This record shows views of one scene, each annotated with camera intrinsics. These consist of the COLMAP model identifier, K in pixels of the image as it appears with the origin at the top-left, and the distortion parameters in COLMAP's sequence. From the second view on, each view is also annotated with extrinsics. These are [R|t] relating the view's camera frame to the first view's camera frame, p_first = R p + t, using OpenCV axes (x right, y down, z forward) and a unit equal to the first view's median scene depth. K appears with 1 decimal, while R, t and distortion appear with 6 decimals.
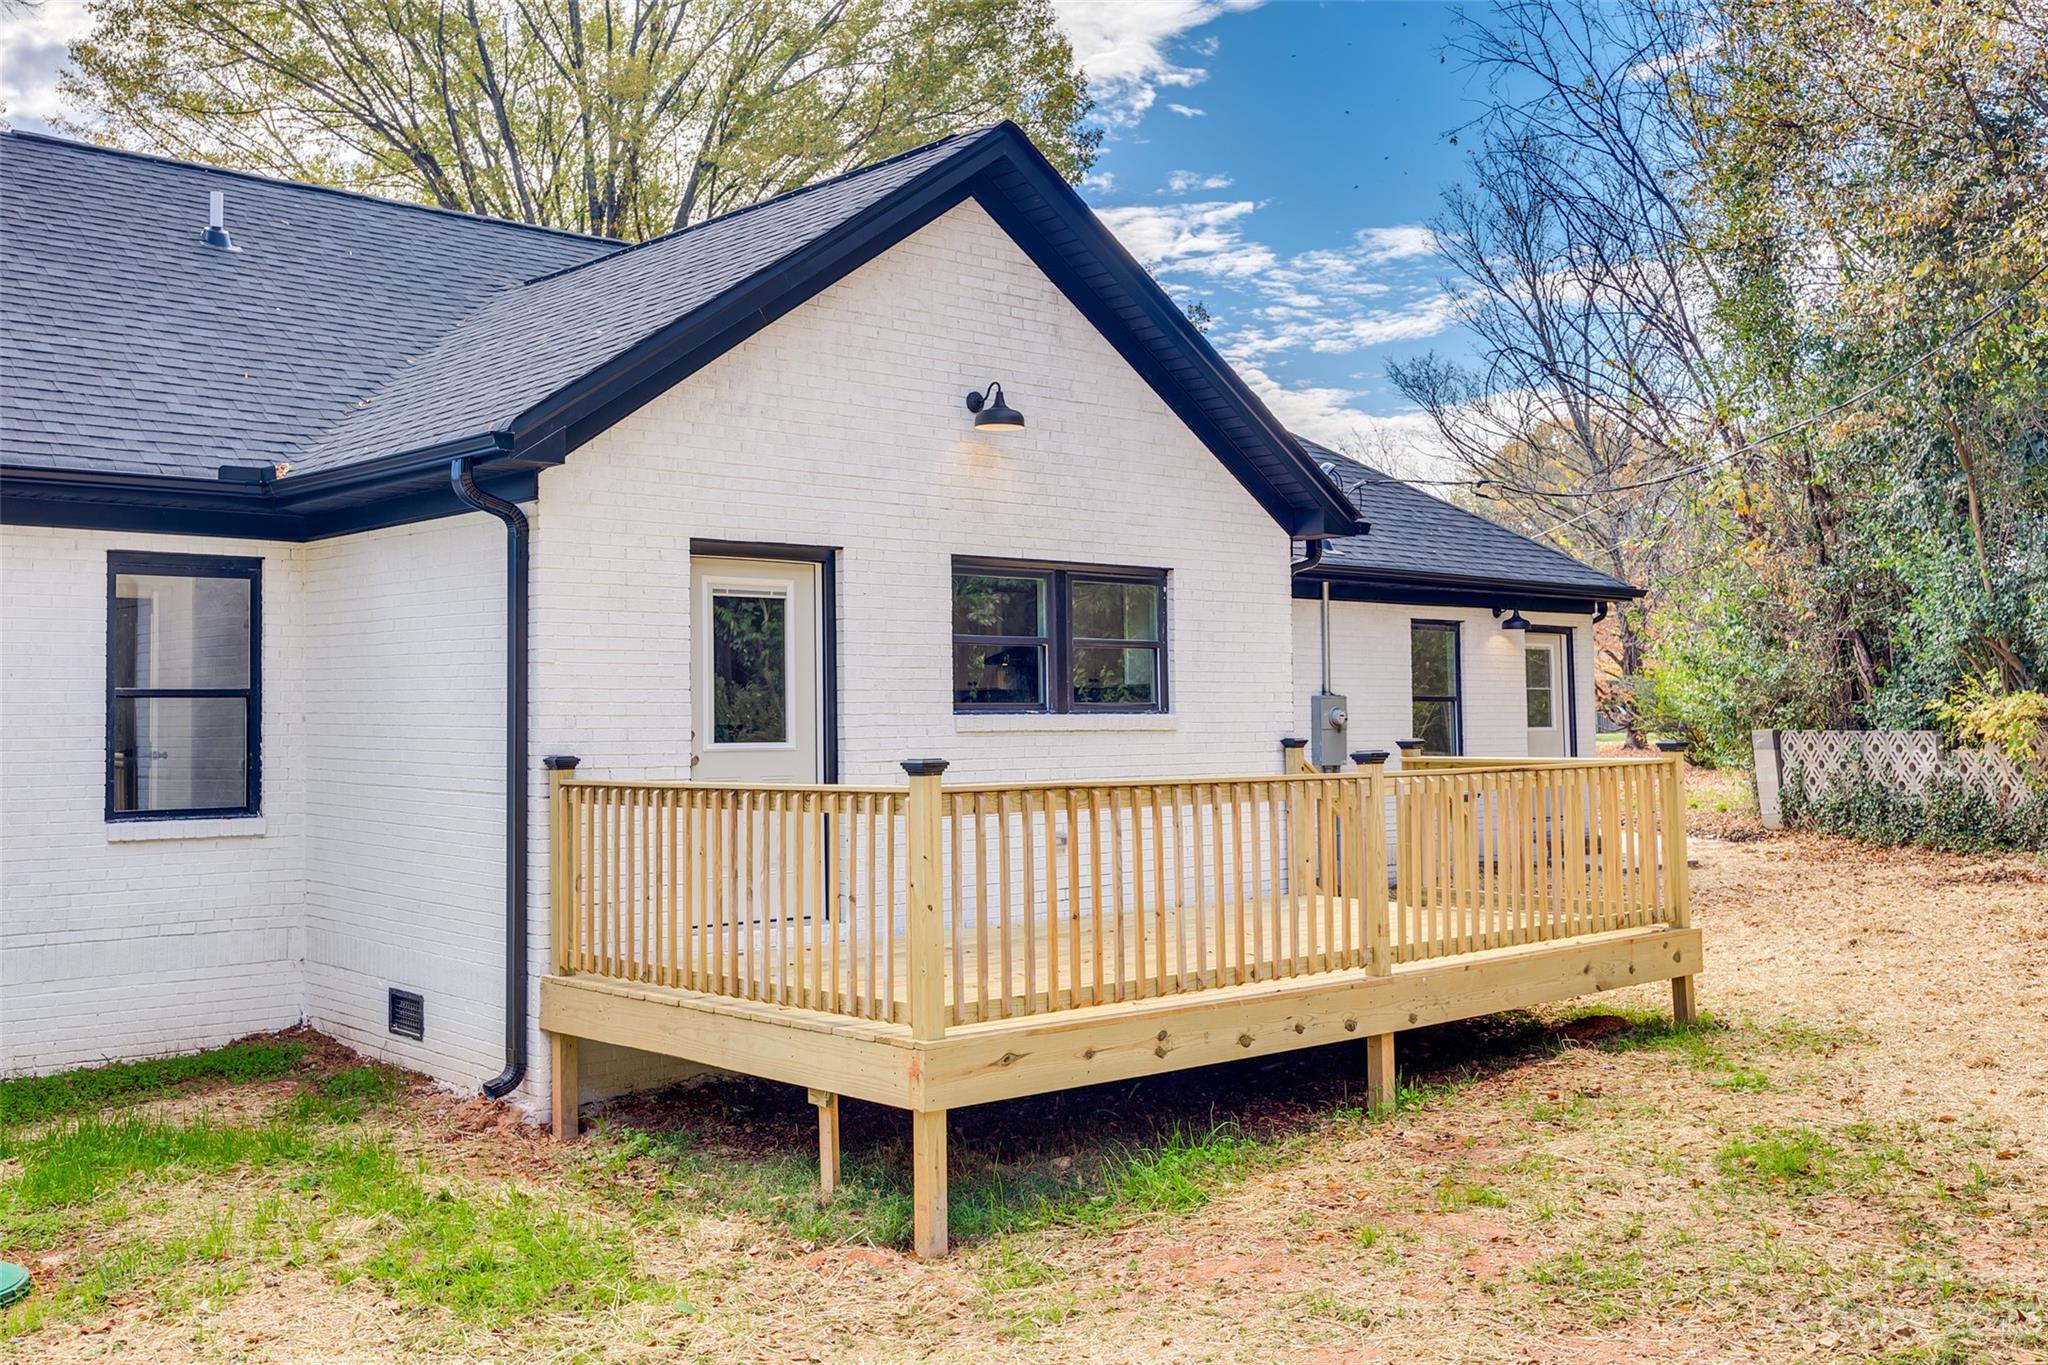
lens RADIAL K [[2026.3, 0, 1025.5], [0, 2026.3, 633.1], [0, 0, 1]] dist [-0.002517, 0.003319]
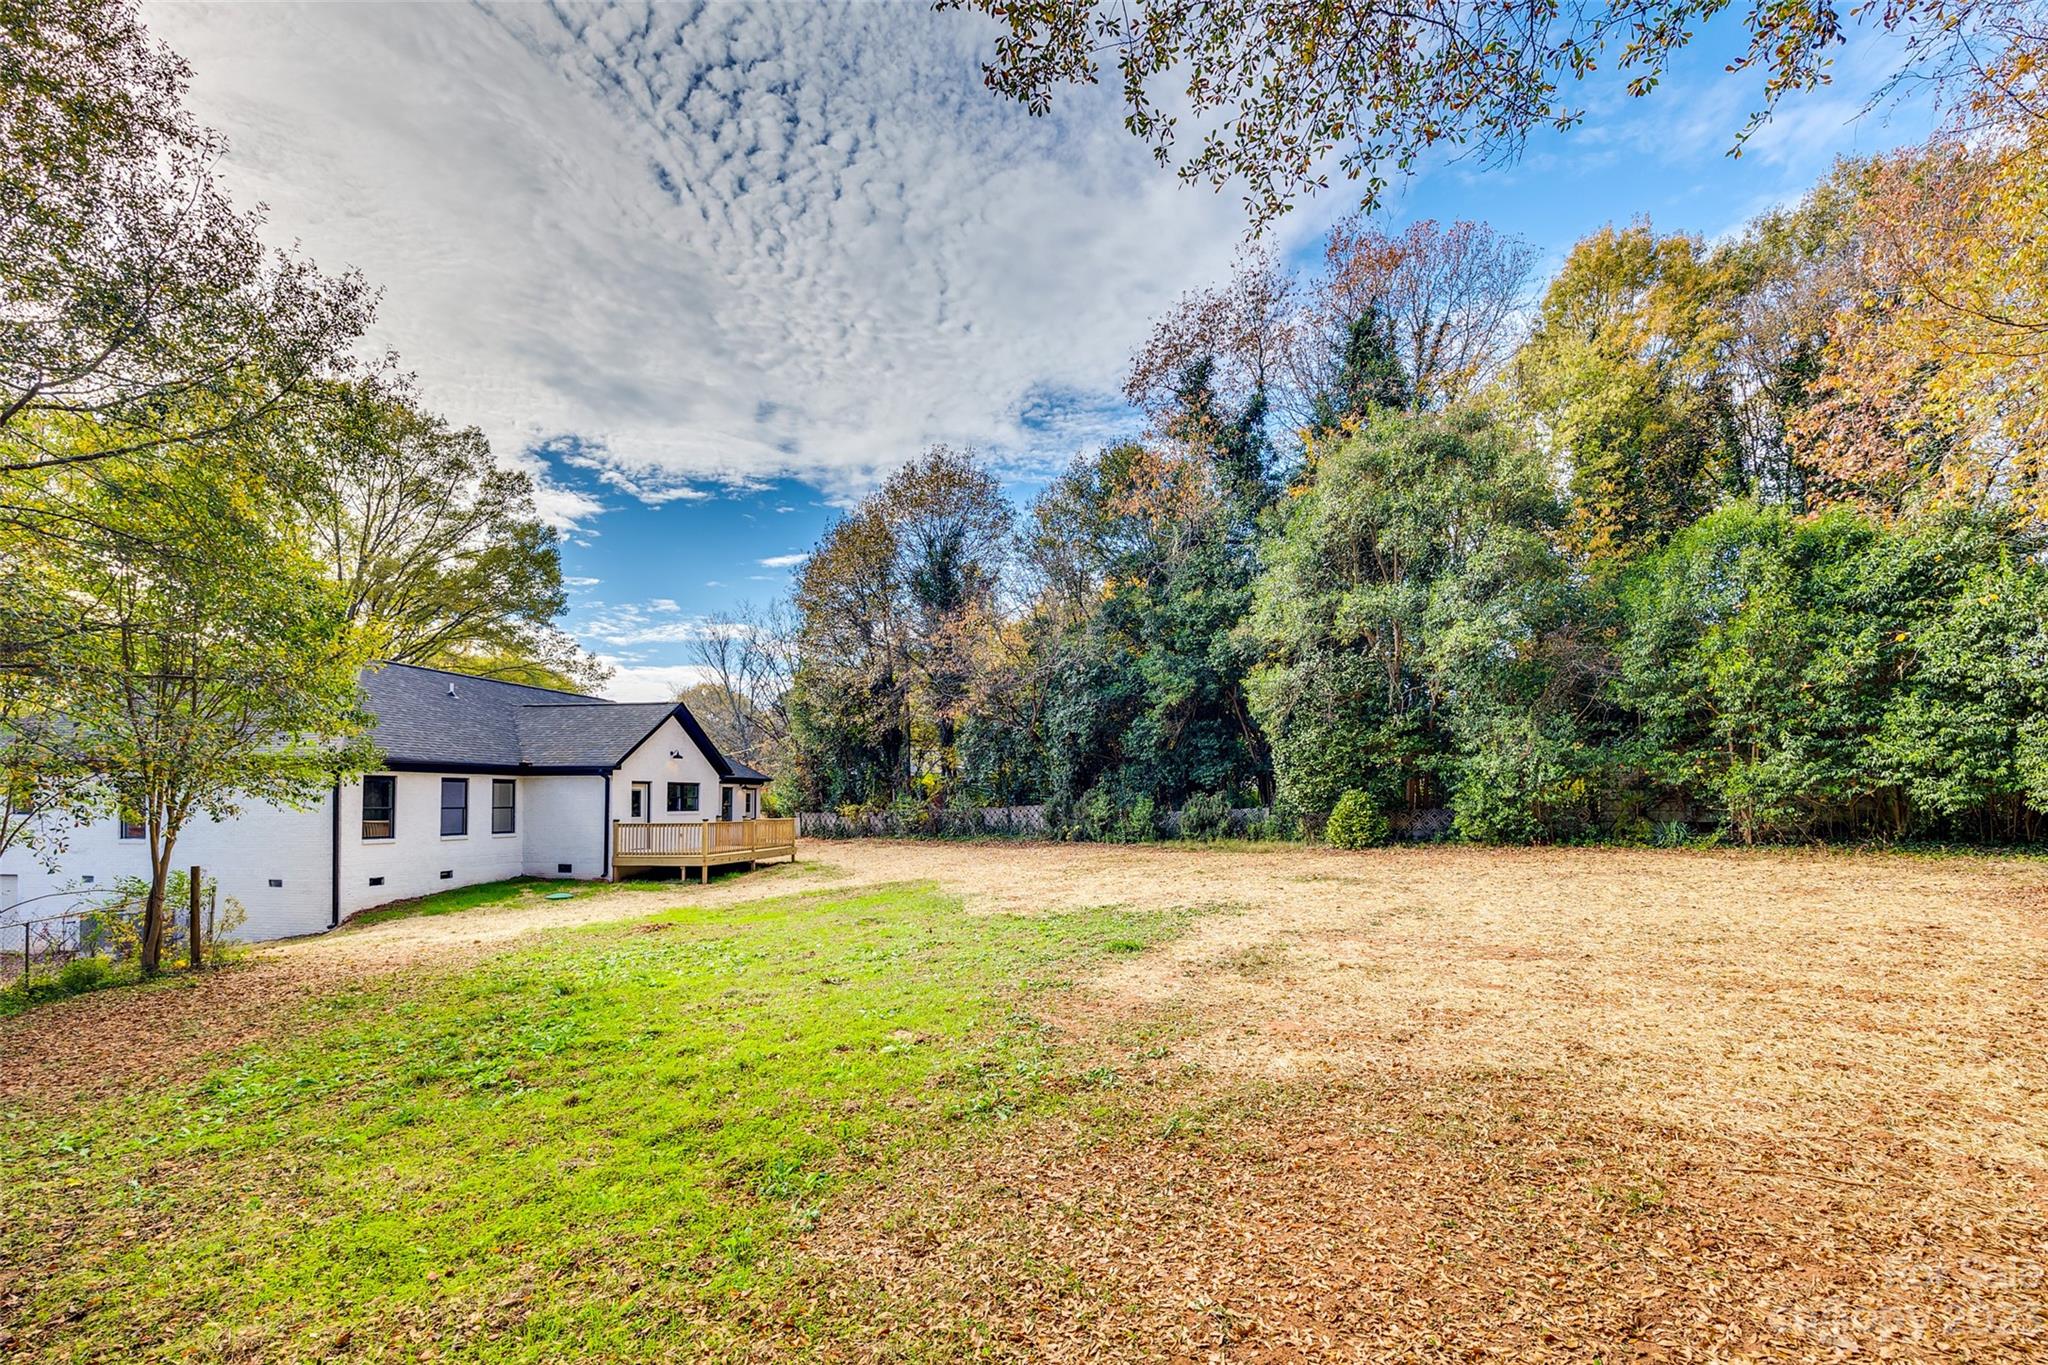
lens RADIAL K [[822.2, 0, 1024.0], [0, 822.2, 682.5], [0, 0, 1]] dist [-0.000240, -0.000141]
pose [[0.803078, 0.091233, 0.588849, -0.541650], [-0.028843, 0.993003, -0.114514, -0.072355], [-0.595176, 0.074980, 0.800090, -1.249585]]
